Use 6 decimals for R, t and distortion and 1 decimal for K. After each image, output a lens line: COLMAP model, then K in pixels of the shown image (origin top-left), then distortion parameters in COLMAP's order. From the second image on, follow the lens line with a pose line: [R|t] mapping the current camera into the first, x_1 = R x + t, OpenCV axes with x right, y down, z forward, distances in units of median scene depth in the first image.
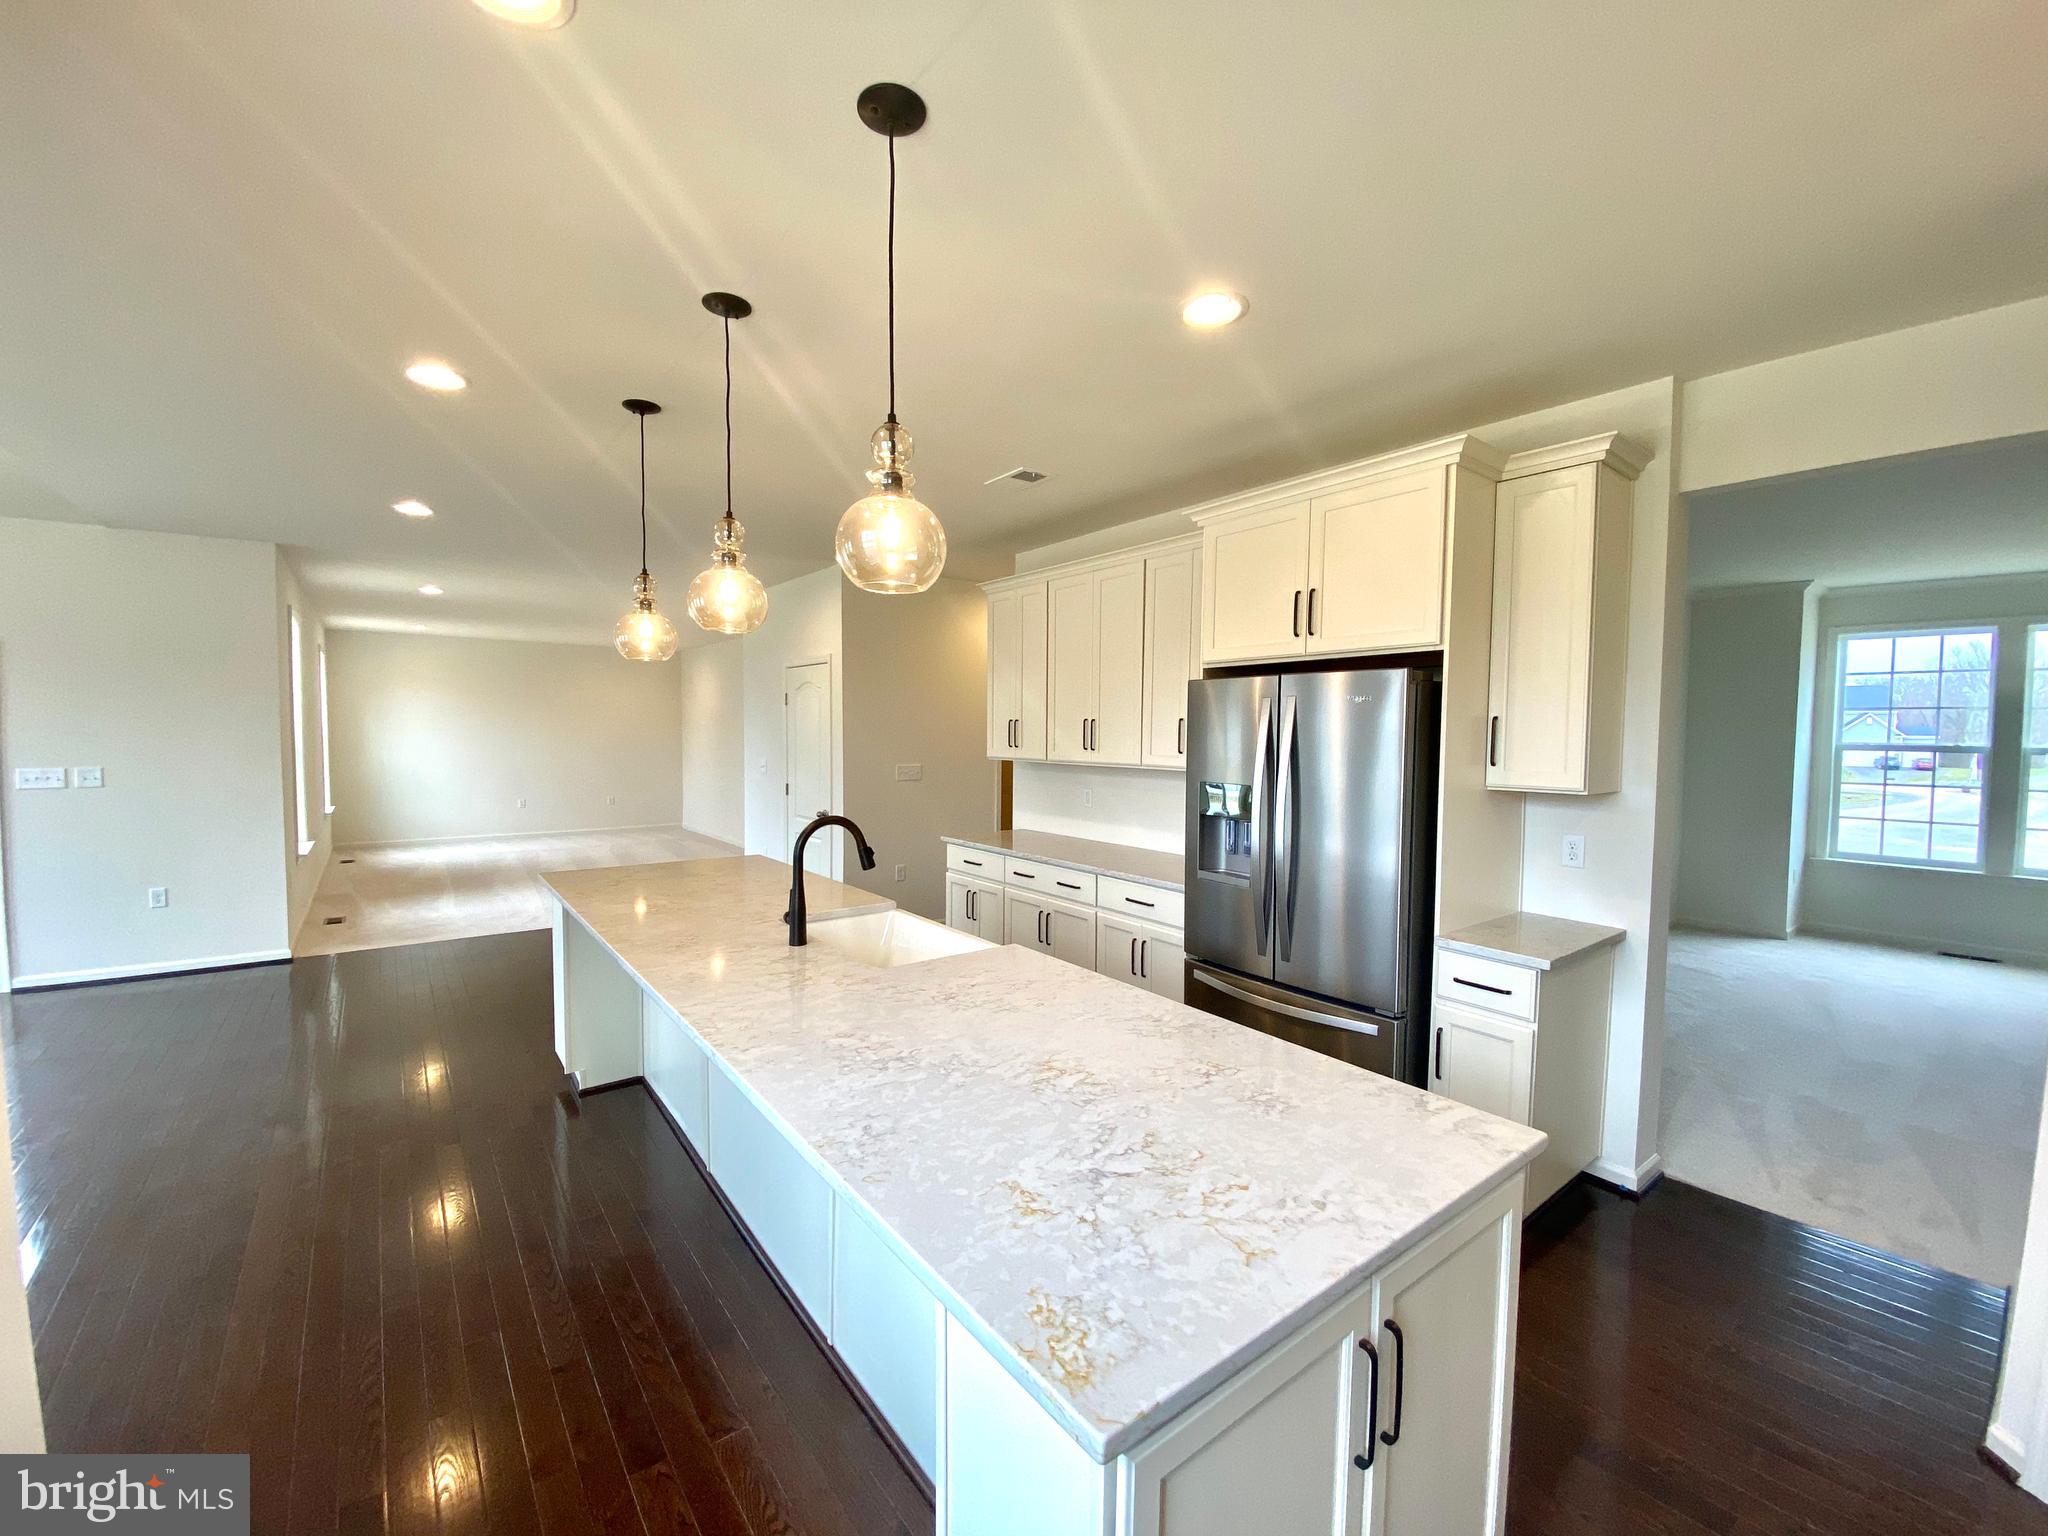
lens RADIAL K [[816.0, 0, 1020.0], [0, 816.0, 772.8], [0, 0, 1]] dist [0.035747, -0.025617]
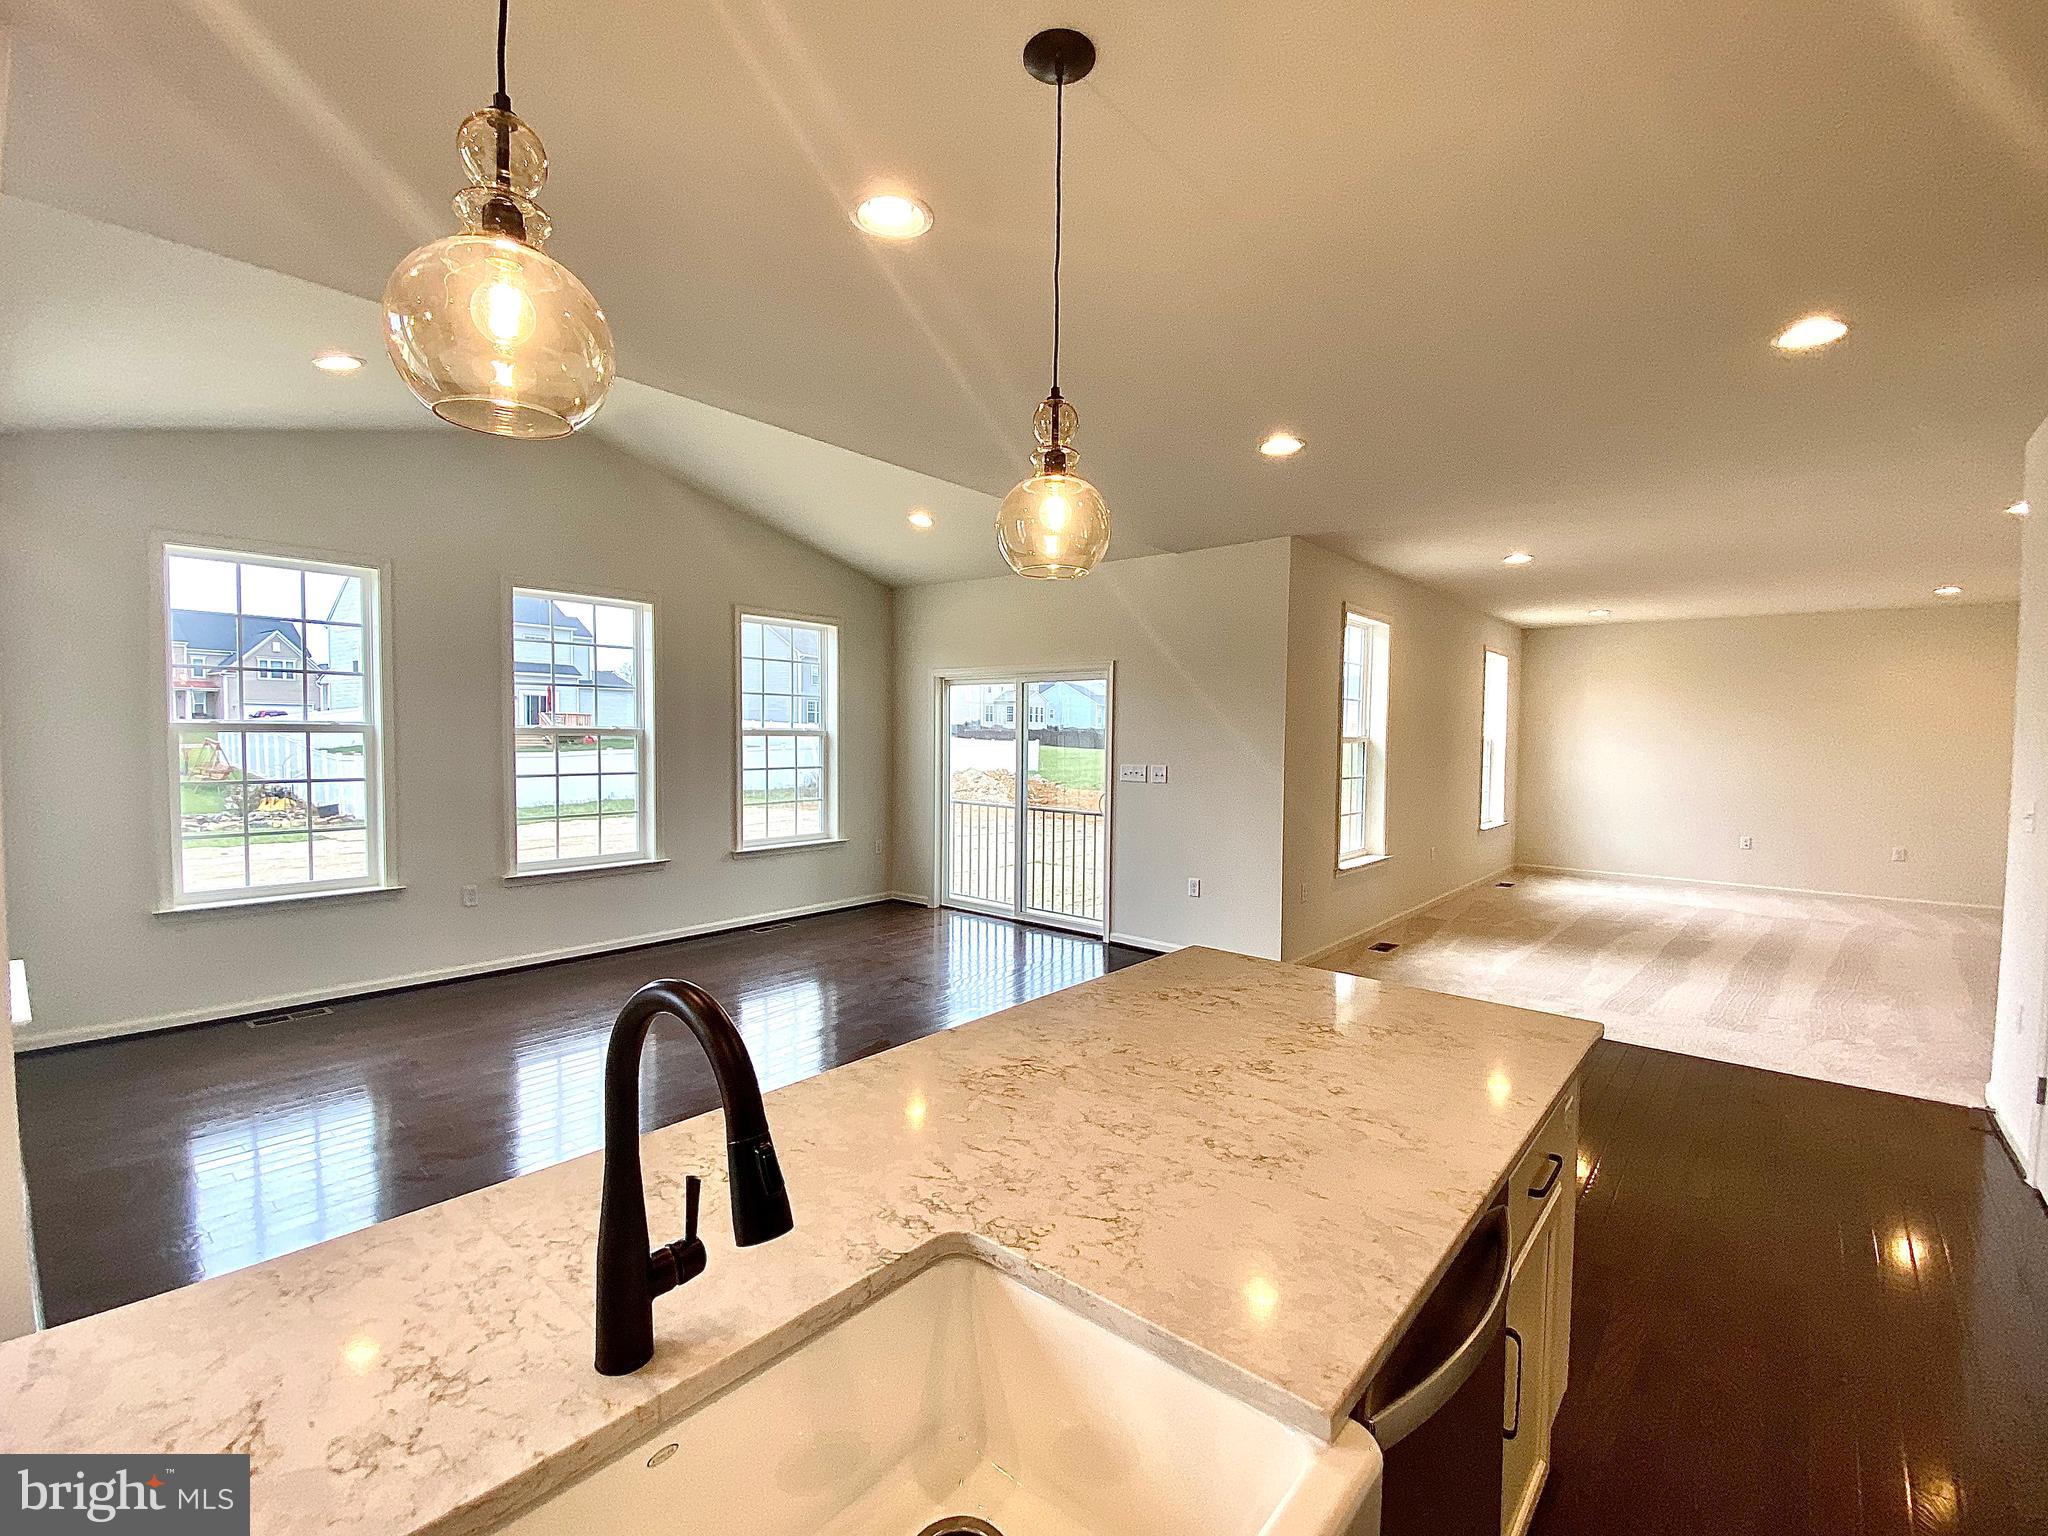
lens RADIAL K [[884.0, 0, 1029.0], [0, 884.0, 776.1], [0, 0, 1]] dist [0.023997, -0.023950]
pose [[0.204085, 0.041450, -0.978075, 0.055145], [-0.058170, 0.997851, 0.030150, -0.021951], [0.977223, 0.050741, 0.206057, 0.658022]]
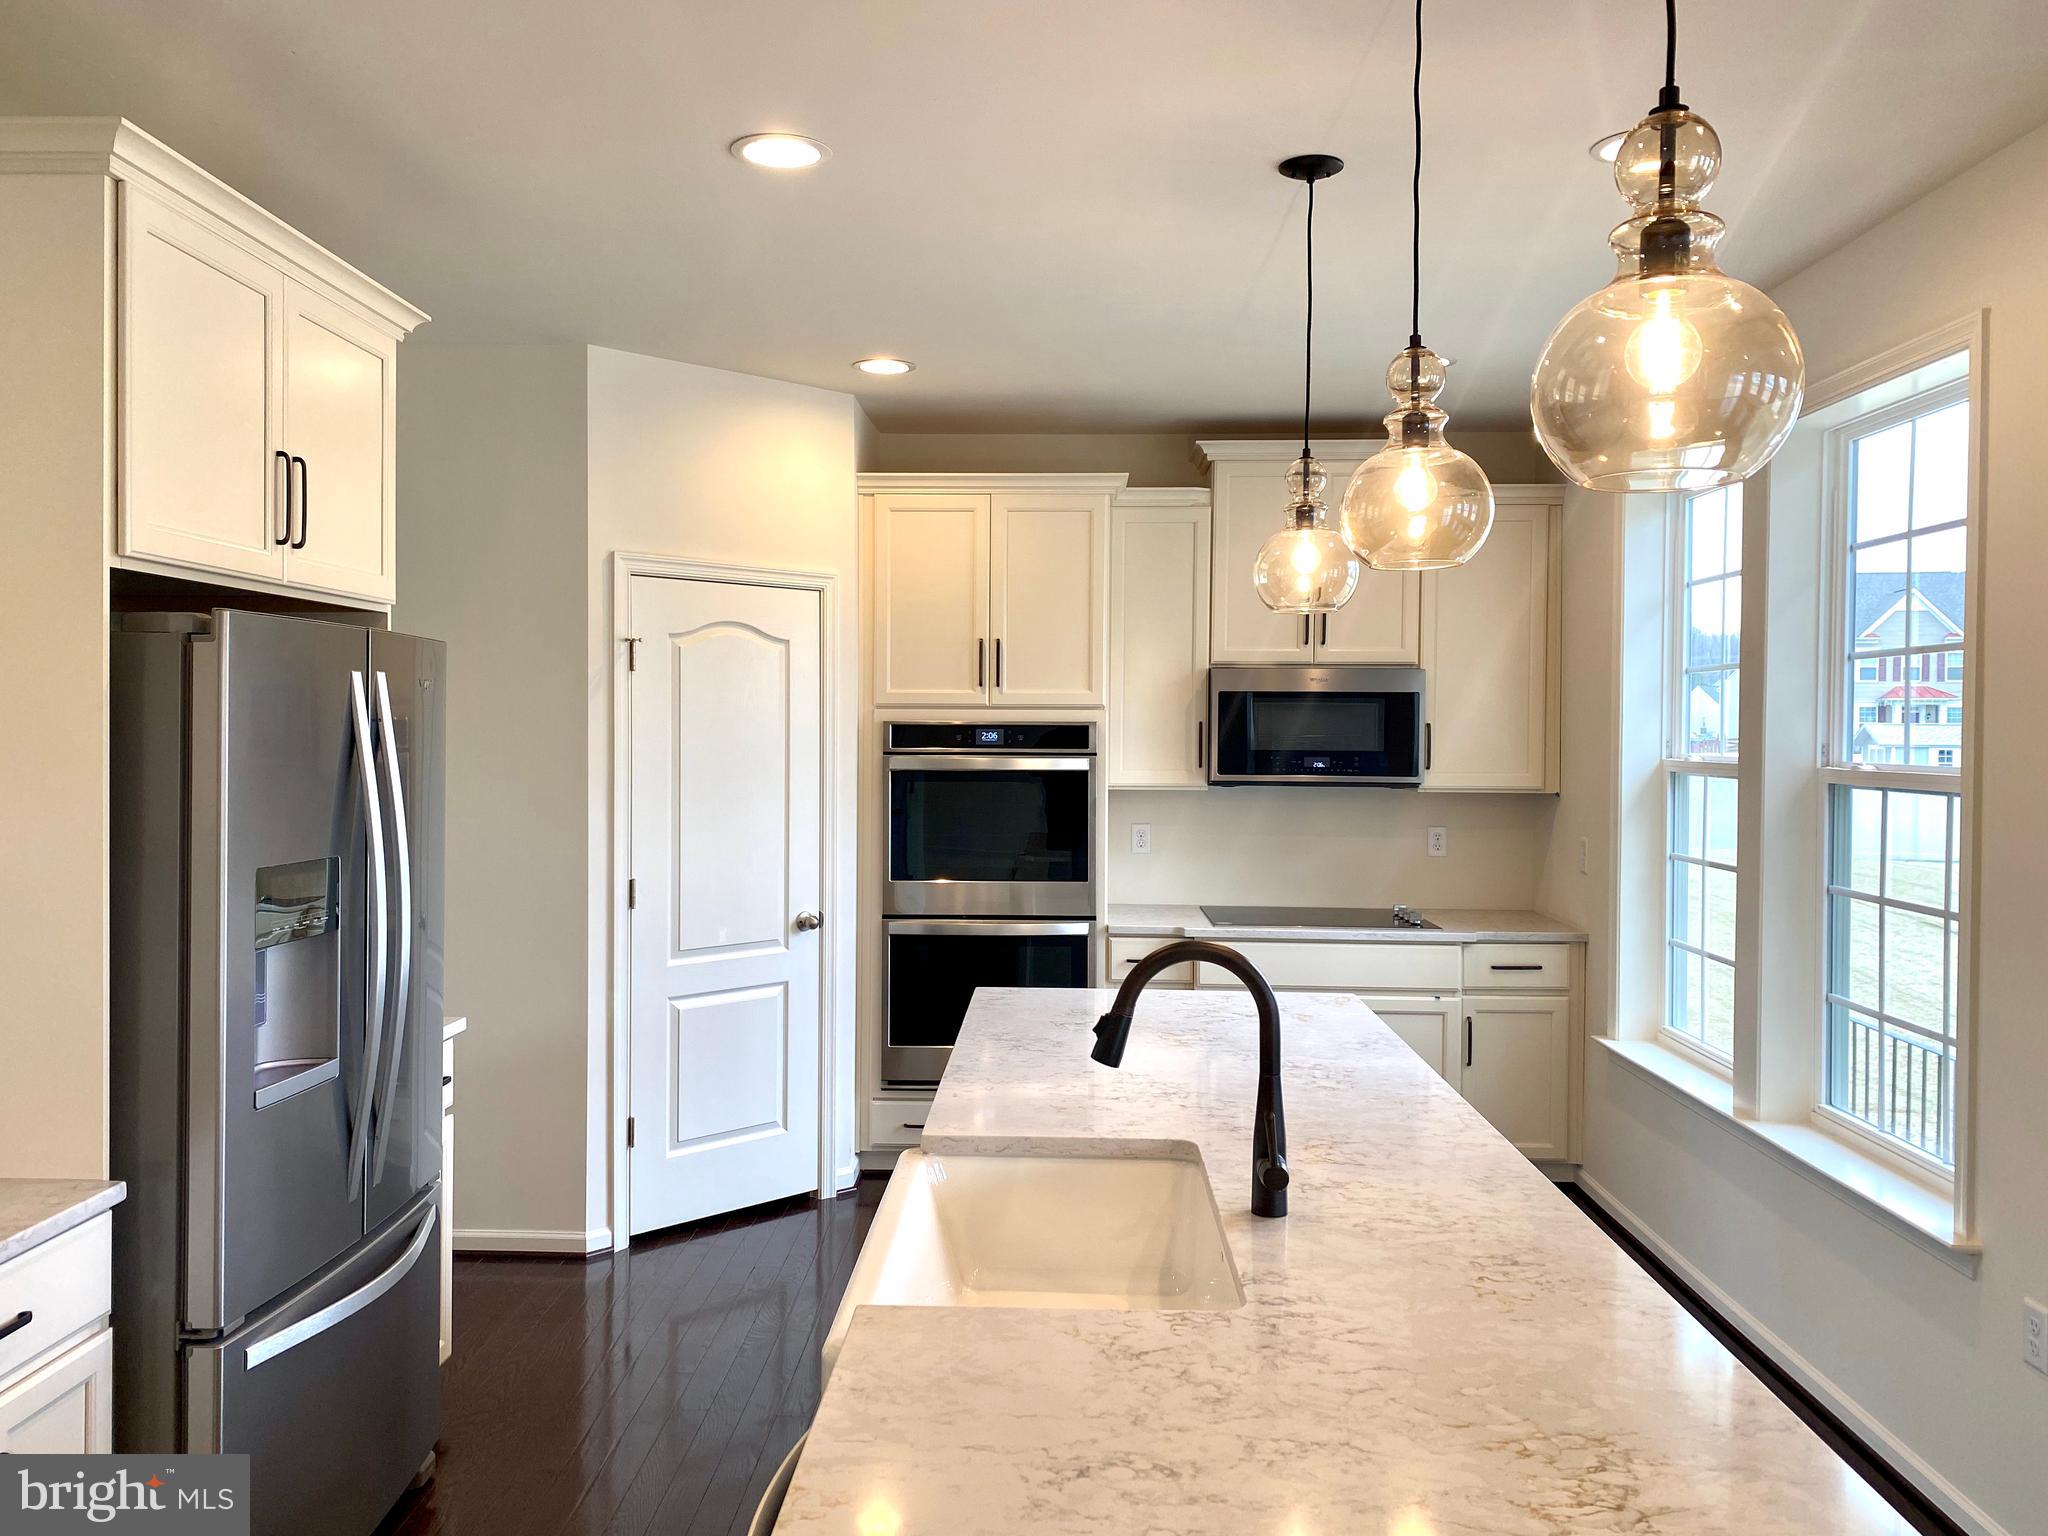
lens RADIAL K [[1546.4, 0, 1014.6], [0, 1546.4, 757.0], [0, 0, 1]] dist [0.091809, -0.128688]
pose [[-0.773231, -0.027742, 0.633517, -0.442821], [0.018828, 0.997598, 0.066666, -0.071001], [-0.633845, 0.063476, -0.770851, 1.088147]]
